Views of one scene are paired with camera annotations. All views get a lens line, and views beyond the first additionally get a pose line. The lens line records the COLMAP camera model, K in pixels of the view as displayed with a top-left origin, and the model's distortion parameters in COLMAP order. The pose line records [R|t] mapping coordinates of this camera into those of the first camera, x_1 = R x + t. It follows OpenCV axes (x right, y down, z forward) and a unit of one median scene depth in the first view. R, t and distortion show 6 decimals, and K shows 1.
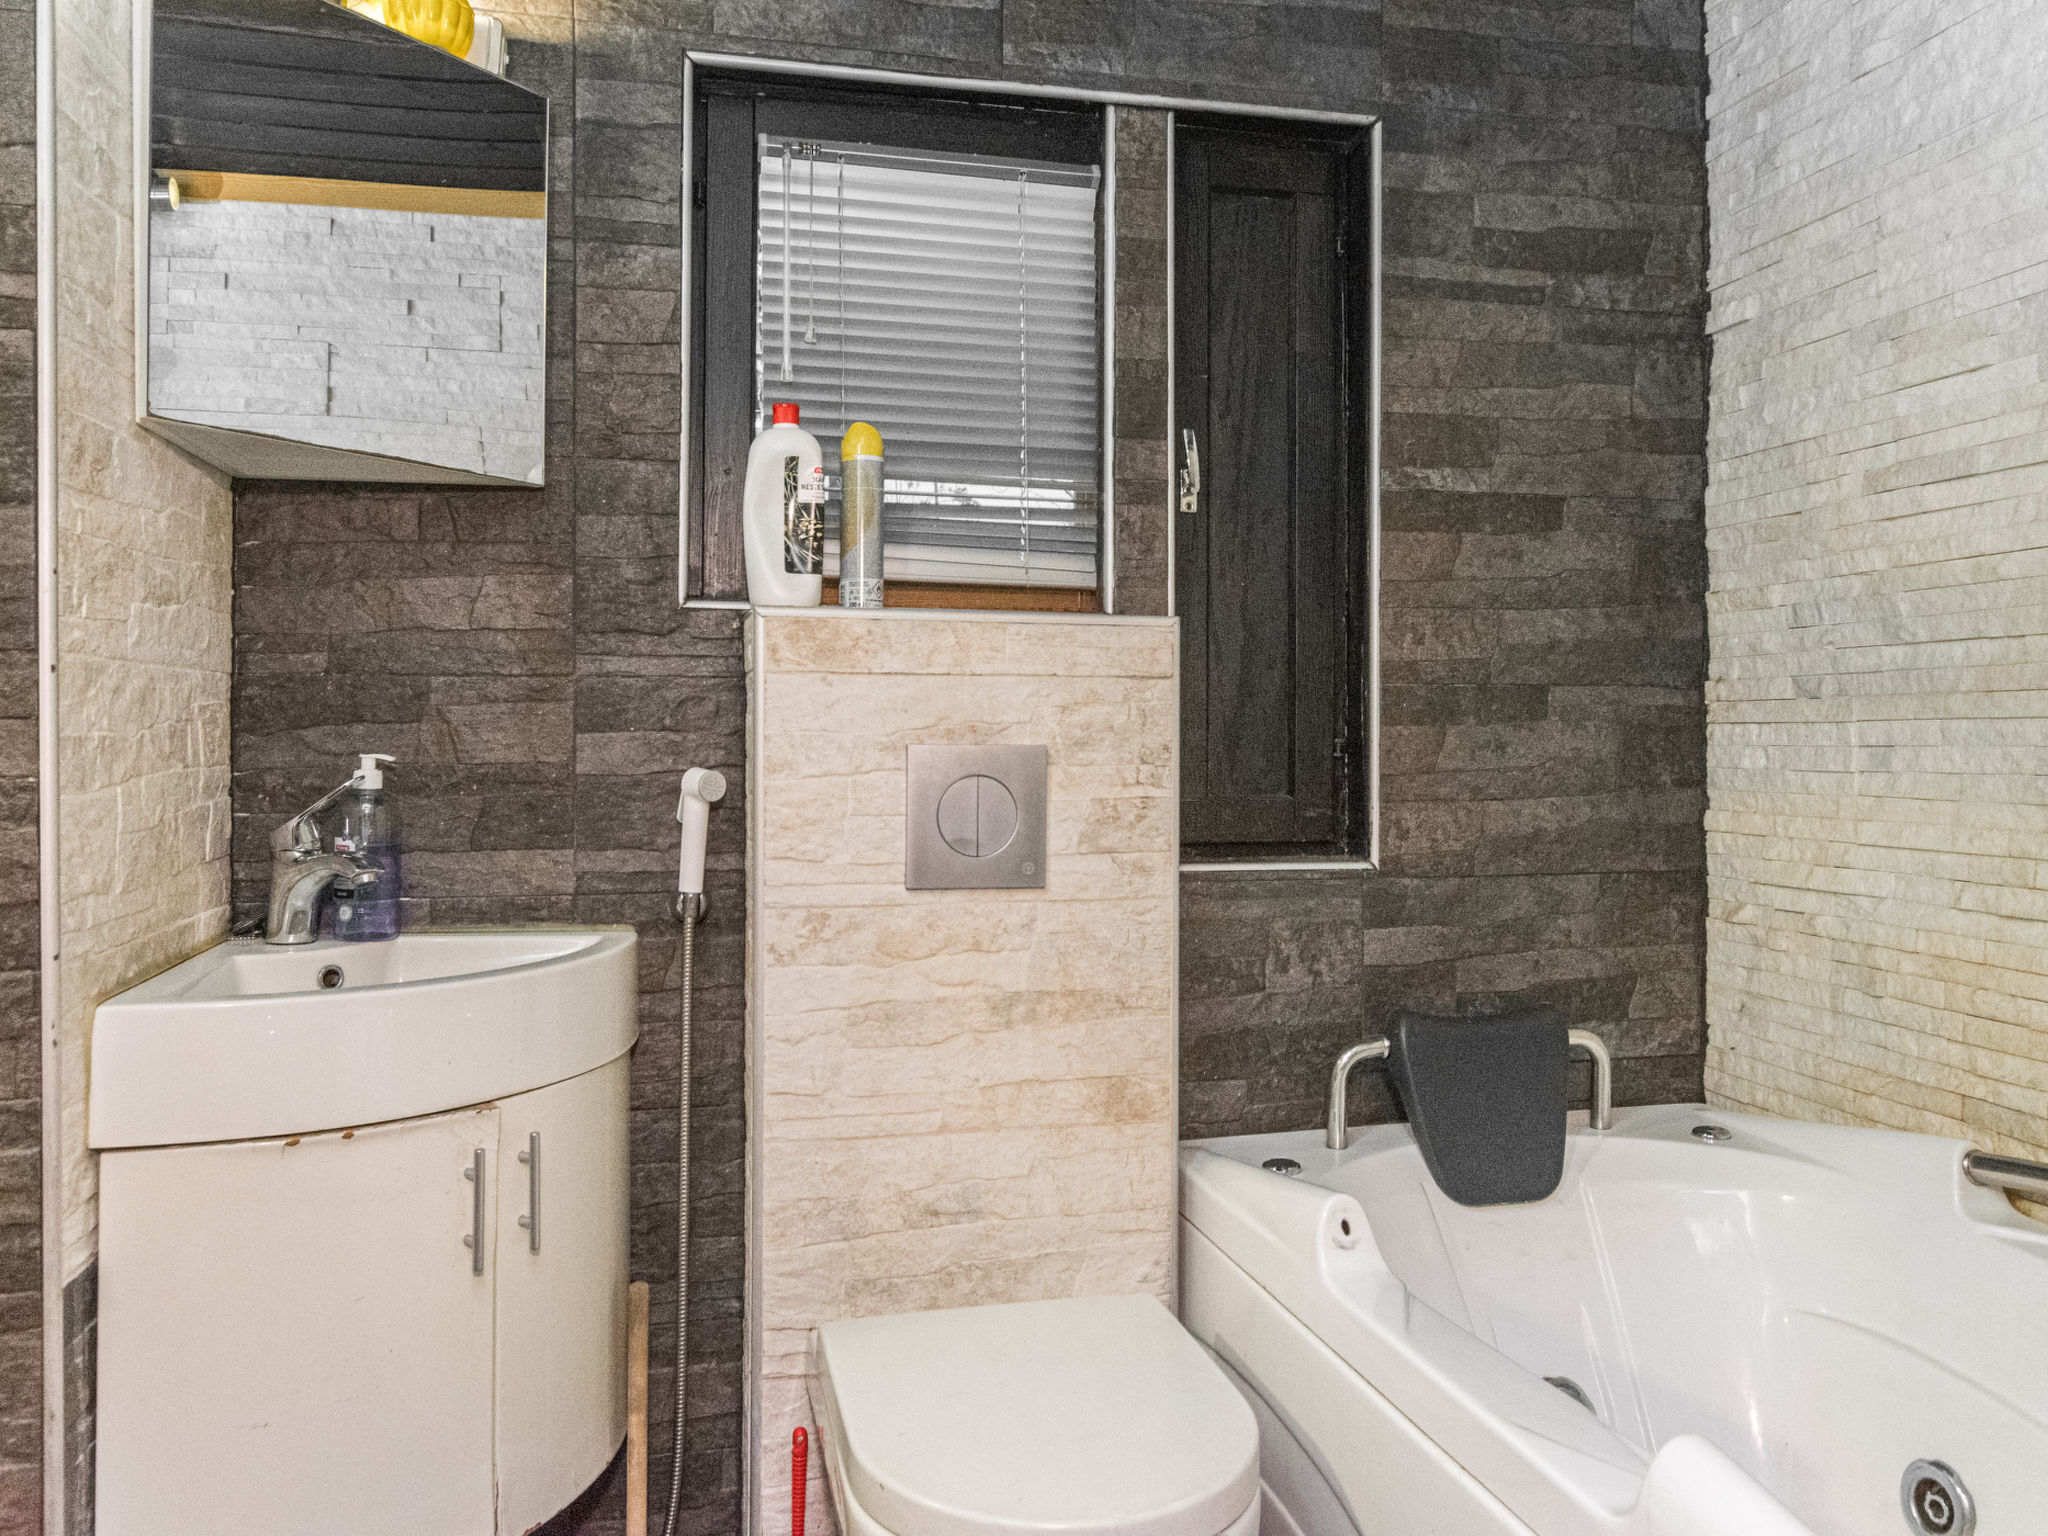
lens RADIAL K [[1528.1, 0, 1021.1], [0, 1528.1, 710.5], [0, 0, 1]] dist [-0.005668, 0.007104]
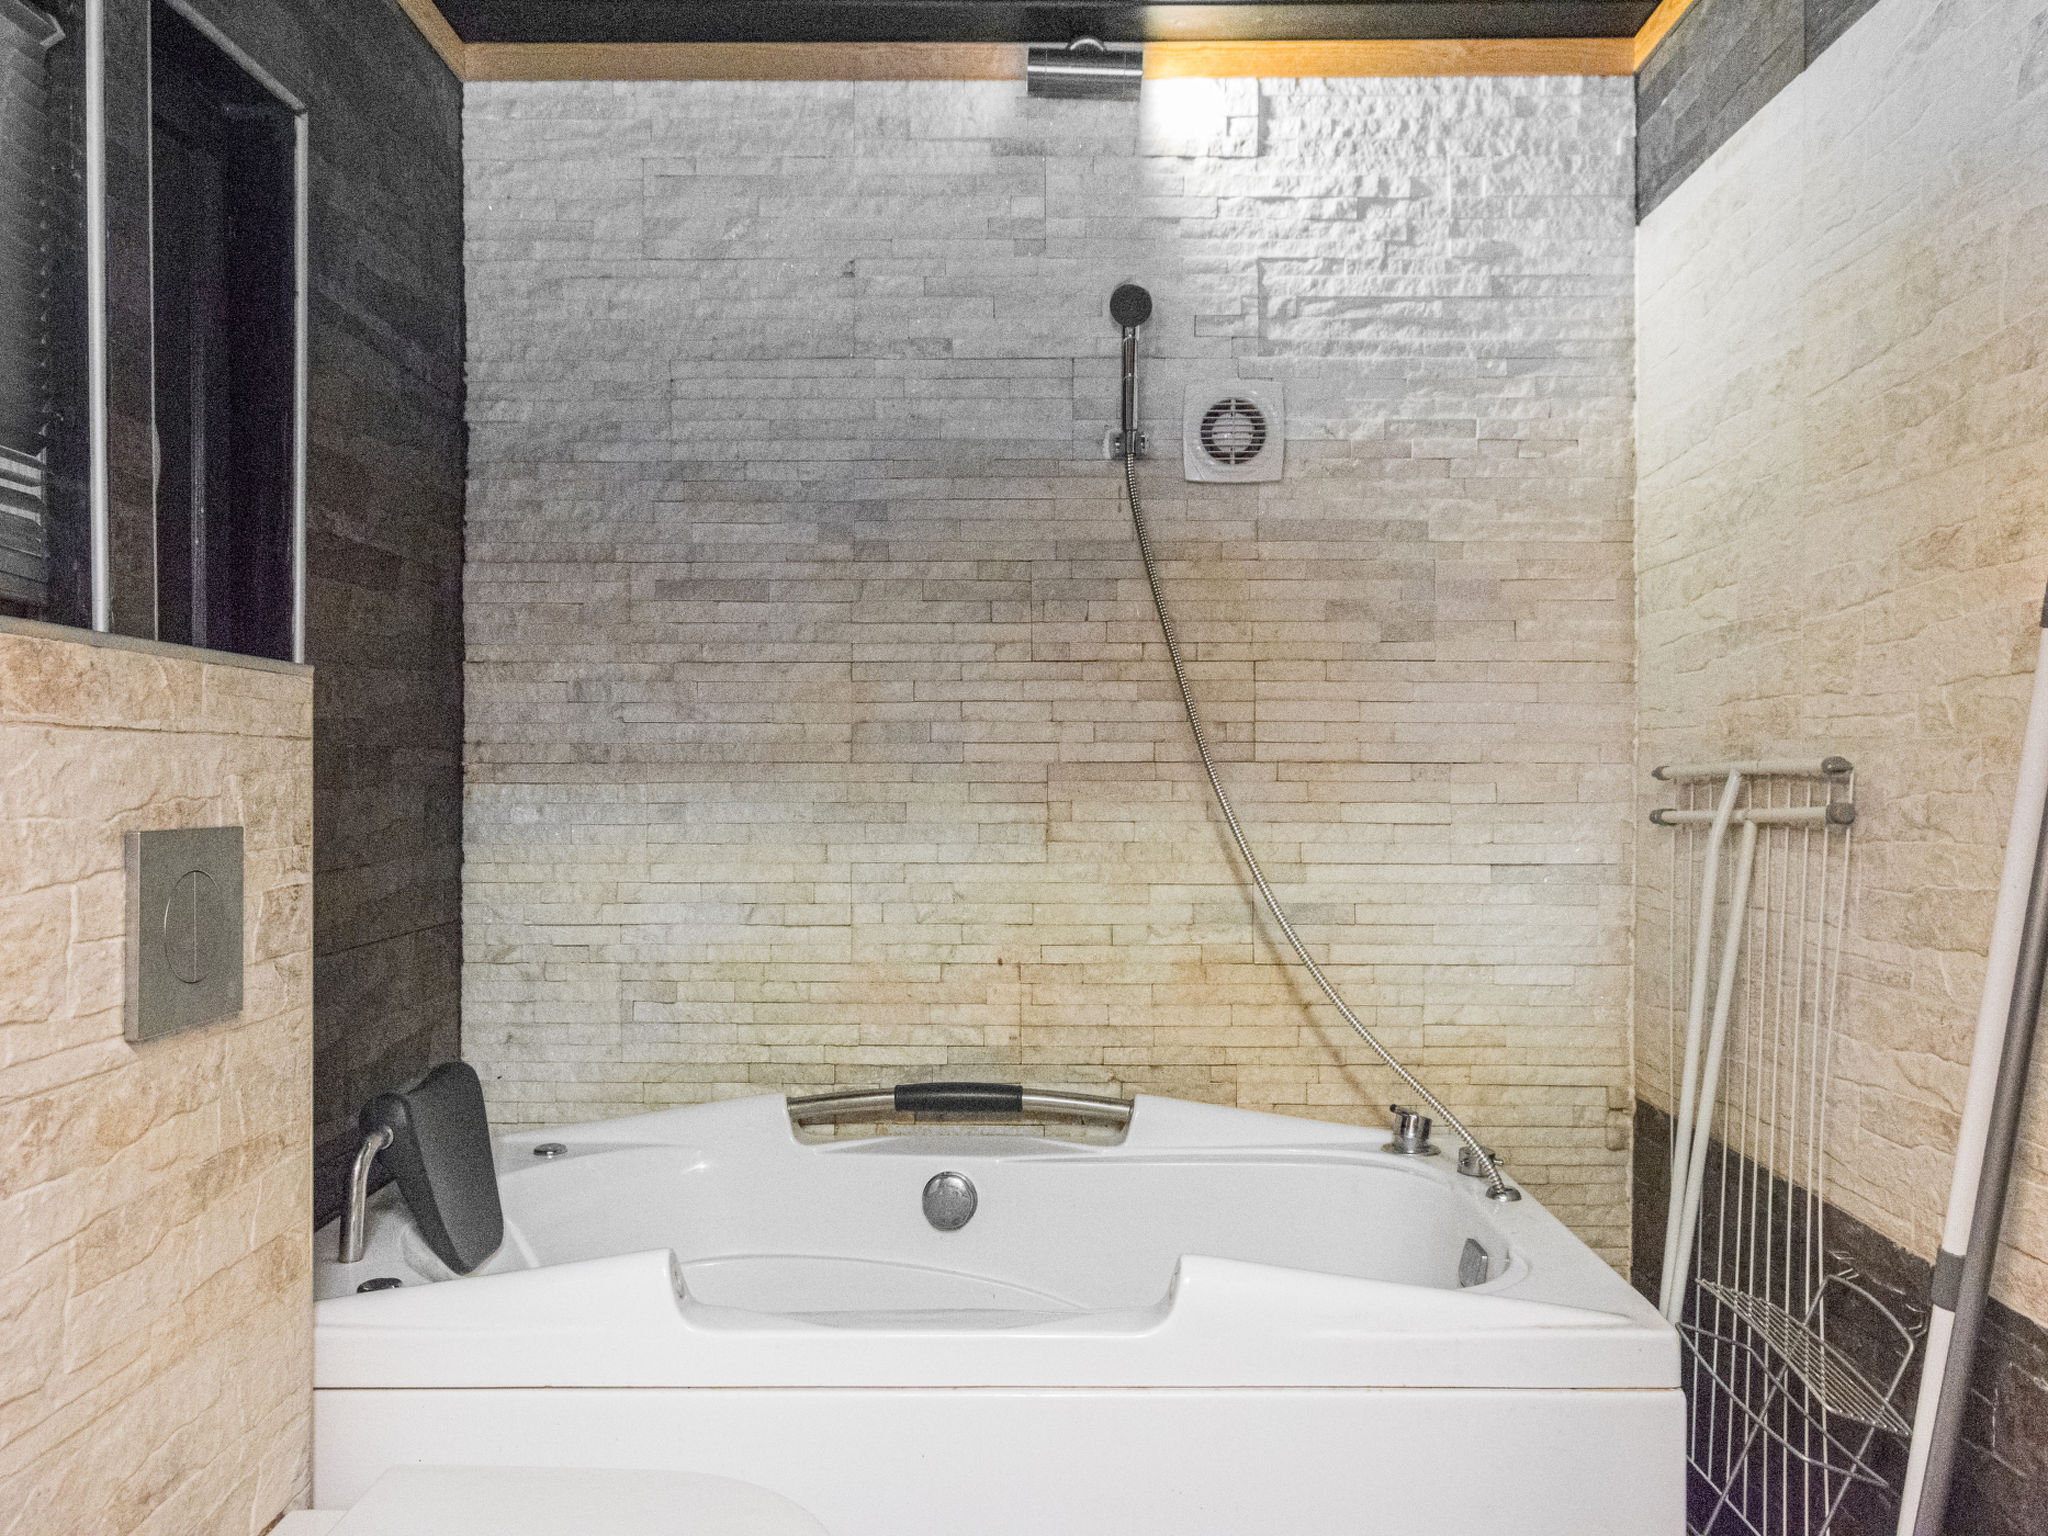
lens RADIAL K [[1563.0, 0, 1024.0], [0, 1563.0, 768.0], [0, 0, 1]] dist [-0.009695, -0.001291]
pose [[0.240047, 0.001113, 0.970761, -0.596929], [-0.016313, 0.999863, 0.002887, -0.013601], [-0.970624, -0.016529, 0.240032, 0.401914]]
